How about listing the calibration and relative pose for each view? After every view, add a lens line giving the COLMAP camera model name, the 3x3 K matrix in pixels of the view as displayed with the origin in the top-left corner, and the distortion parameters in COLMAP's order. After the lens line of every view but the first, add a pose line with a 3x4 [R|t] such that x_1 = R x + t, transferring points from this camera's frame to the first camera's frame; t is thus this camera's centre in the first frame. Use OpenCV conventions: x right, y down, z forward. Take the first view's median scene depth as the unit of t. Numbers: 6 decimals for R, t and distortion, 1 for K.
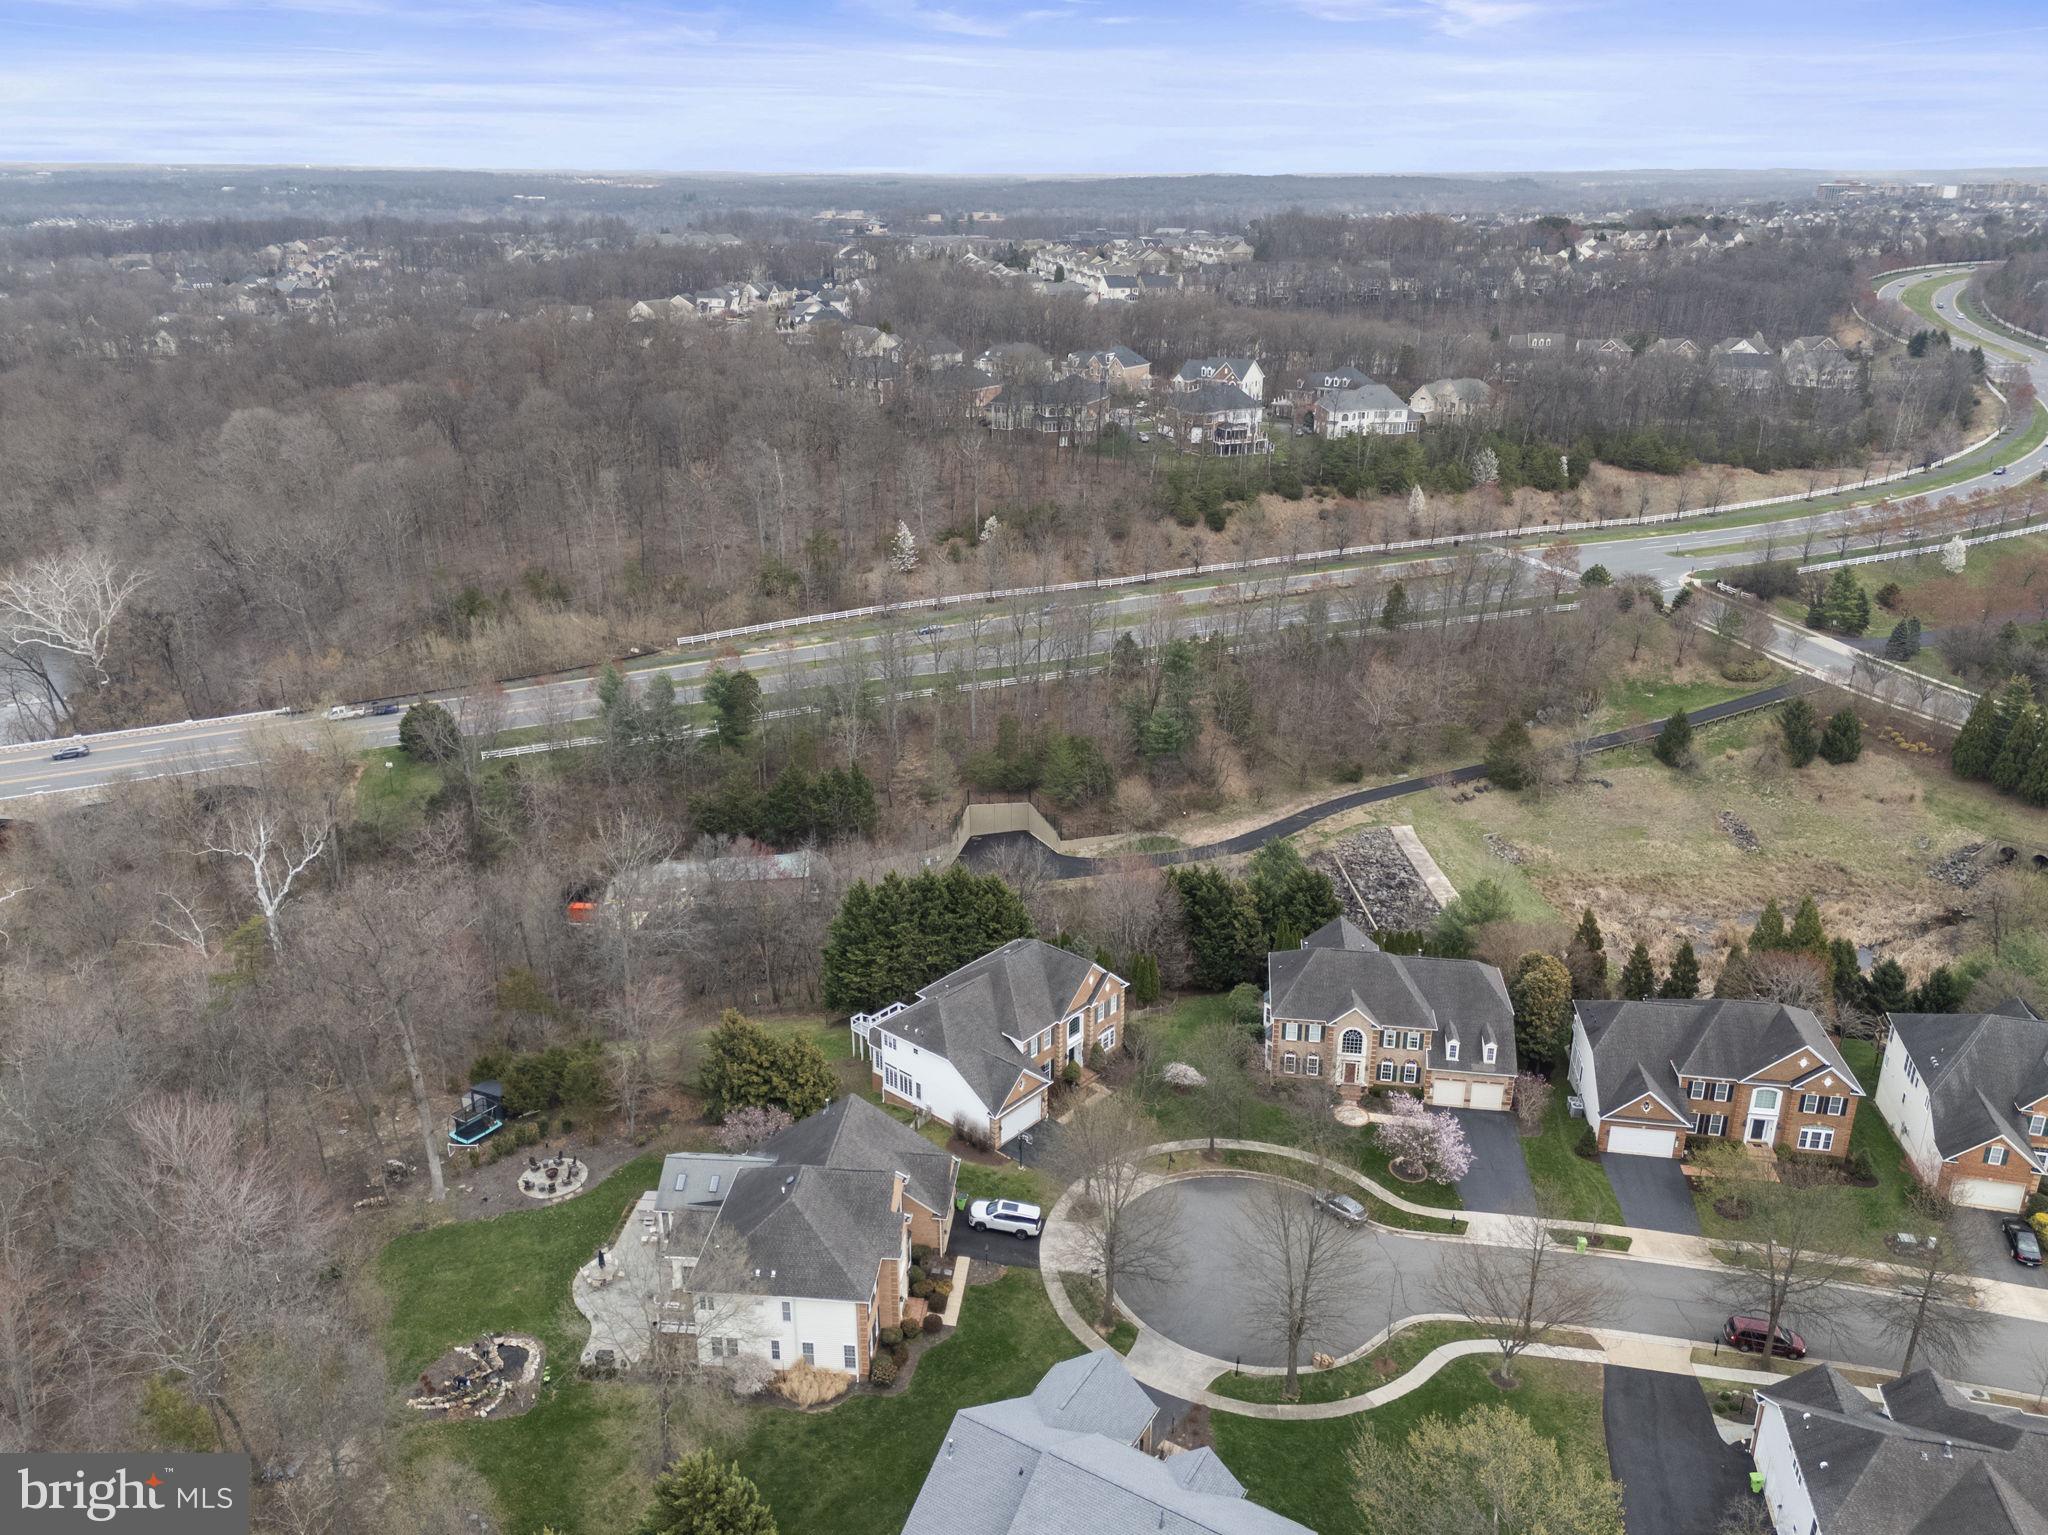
lens RADIAL K [[1523.9, 0, 1024.0], [0, 1523.9, 767.5], [0, 0, 1]] dist [0.084865, -0.085086]
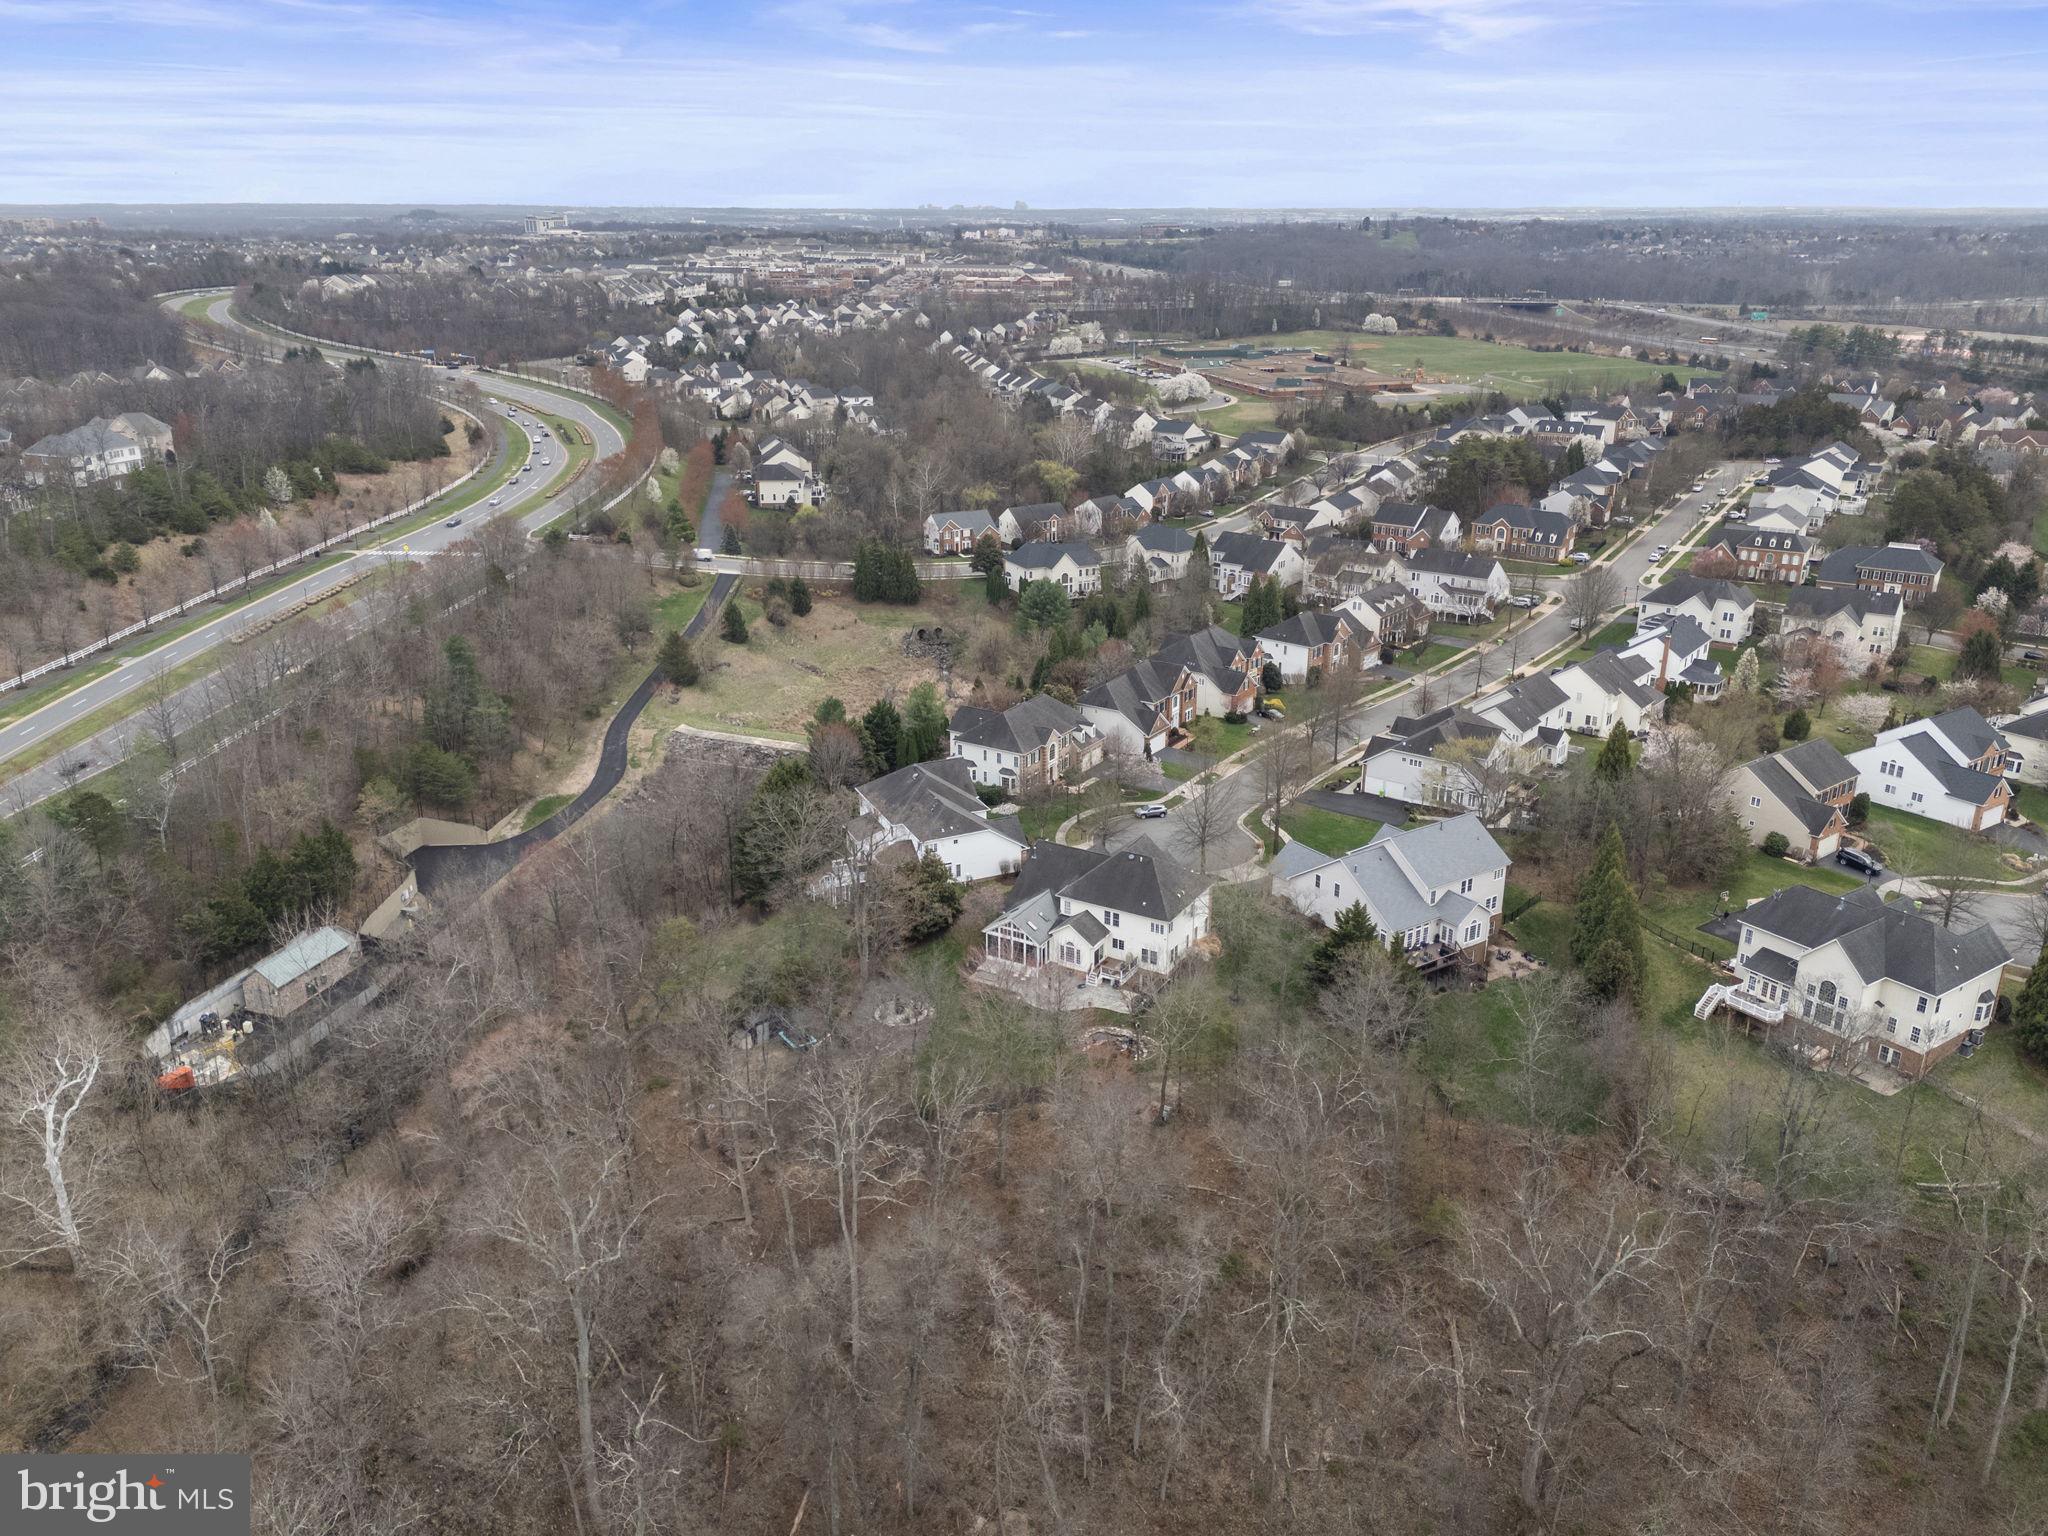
lens RADIAL K [[1523.9, 0, 1024.0], [0, 1523.9, 768.0], [0, 0, 1]] dist [0.084865, -0.085086]
pose [[0.418589, -0.308317, 0.854238, -1.172213], [0.329305, 0.928124, 0.173620, -0.088112], [-0.846369, 0.208629, 0.490033, 0.260512]]
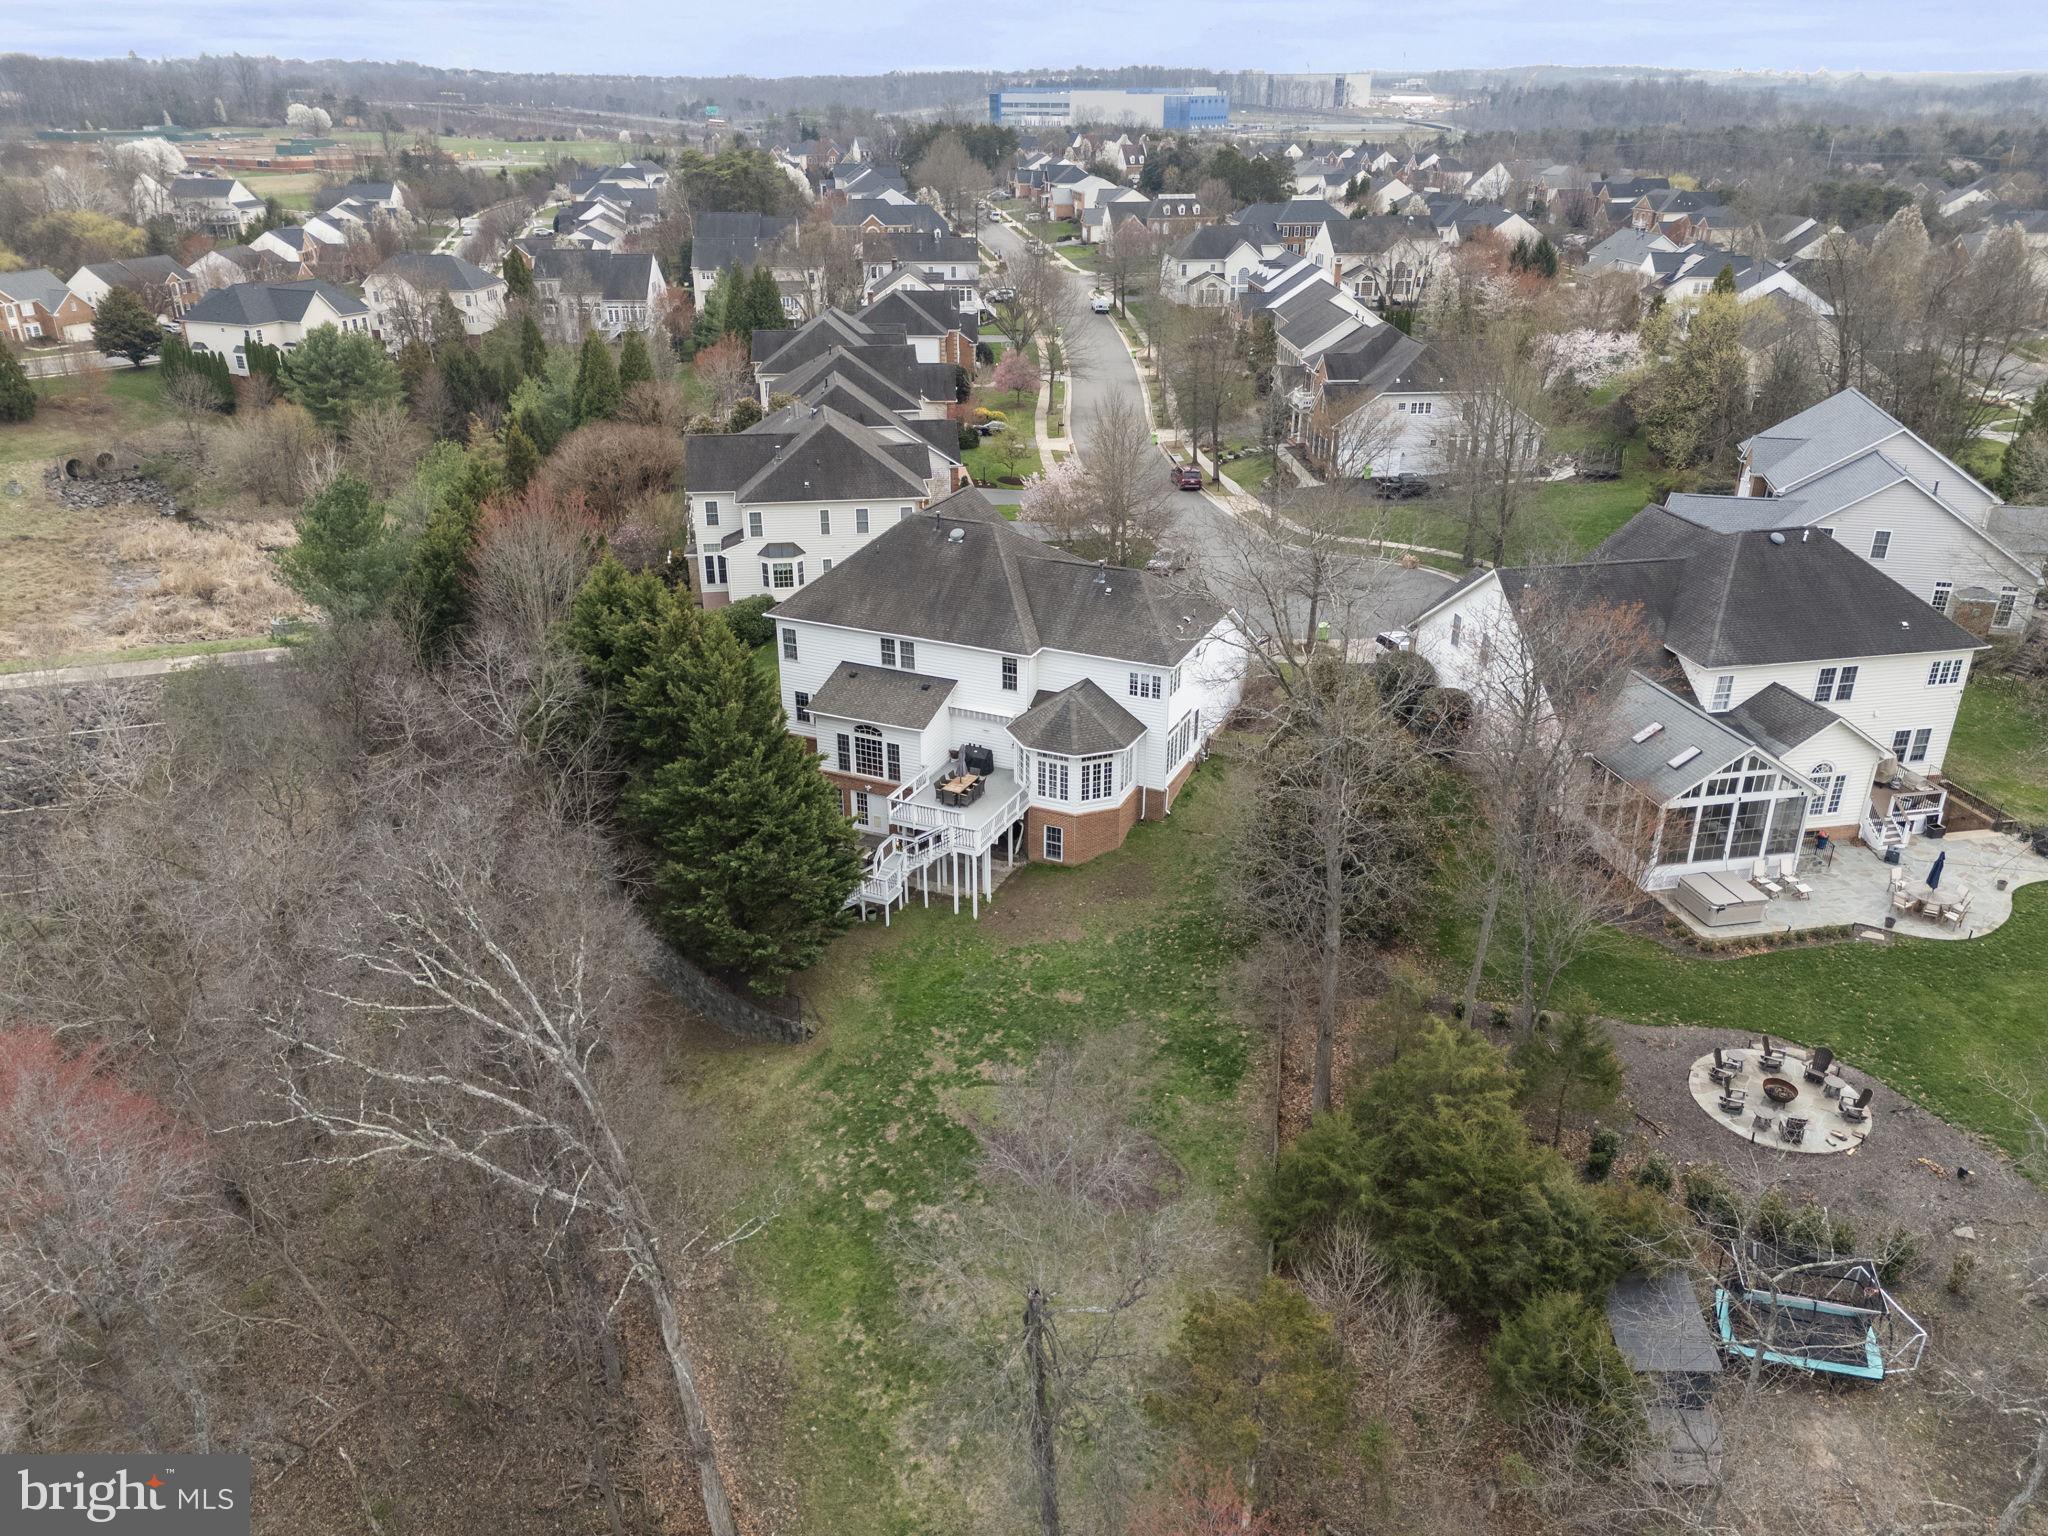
lens RADIAL K [[1497.2, 0, 1024.0], [0, 1497.2, 768.0], [0, 0, 1]] dist [0.089876, -0.092672]
pose [[-0.288560, -0.391855, 0.873603, -0.512436], [0.348648, 0.806770, 0.477039, -0.049741], [-0.891727, 0.442235, -0.096182, 1.116527]]
